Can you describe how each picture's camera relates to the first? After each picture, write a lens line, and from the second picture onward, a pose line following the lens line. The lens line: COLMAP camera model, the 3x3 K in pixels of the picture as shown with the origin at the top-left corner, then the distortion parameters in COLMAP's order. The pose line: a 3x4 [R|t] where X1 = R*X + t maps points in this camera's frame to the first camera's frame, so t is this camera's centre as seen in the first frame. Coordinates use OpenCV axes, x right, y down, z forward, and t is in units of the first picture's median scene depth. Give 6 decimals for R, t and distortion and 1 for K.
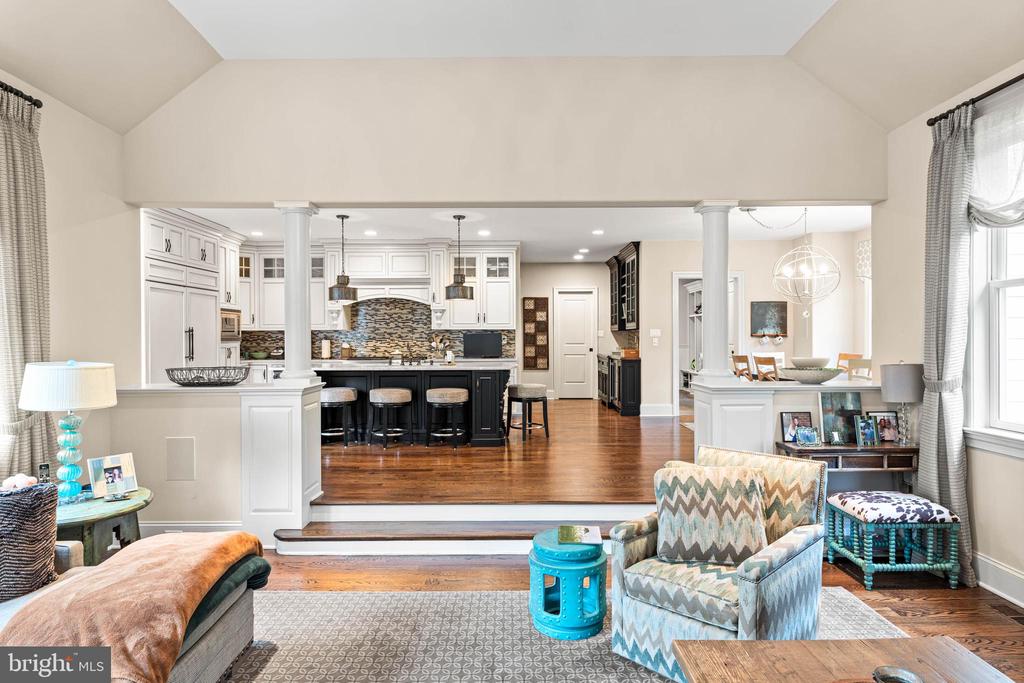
lens RADIAL K [[591.6, 0, 512.0], [0, 591.6, 343.1], [0, 0, 1]] dist [-0.006067, 0.005293]
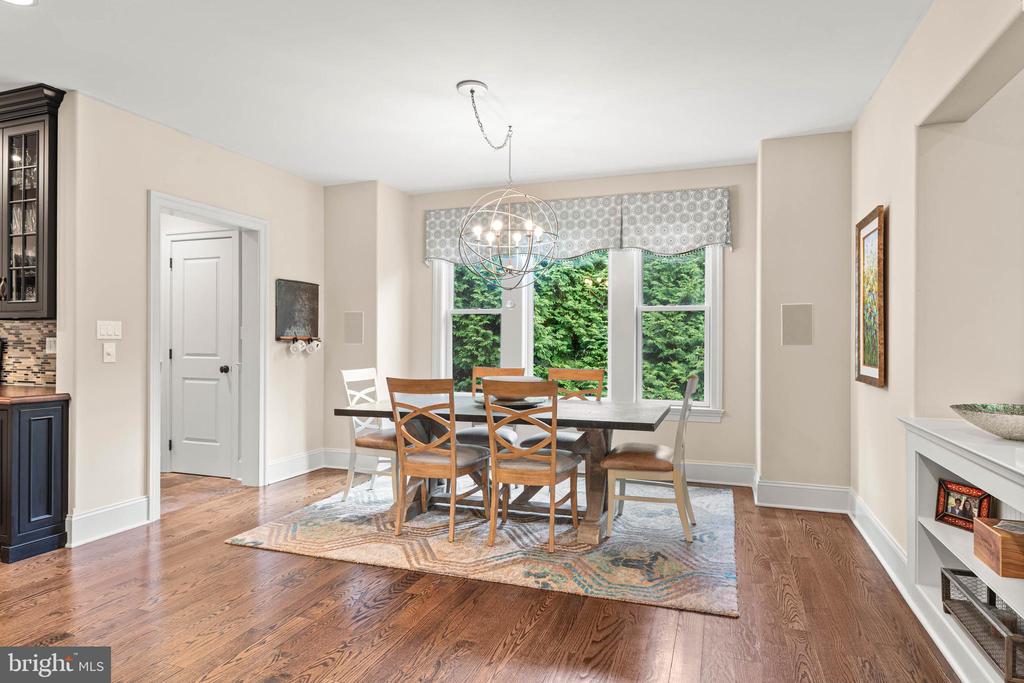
lens RADIAL K [[591.6, 0, 510.7], [0, 591.6, 341.3], [0, 0, 1]] dist [-0.006067, 0.005293]
pose [[0.342762, 0.006916, 0.939397, -0.046447], [0.004903, 0.999946, -0.009150, -0.004440], [-0.939409, 0.007742, 0.342710, 0.599019]]
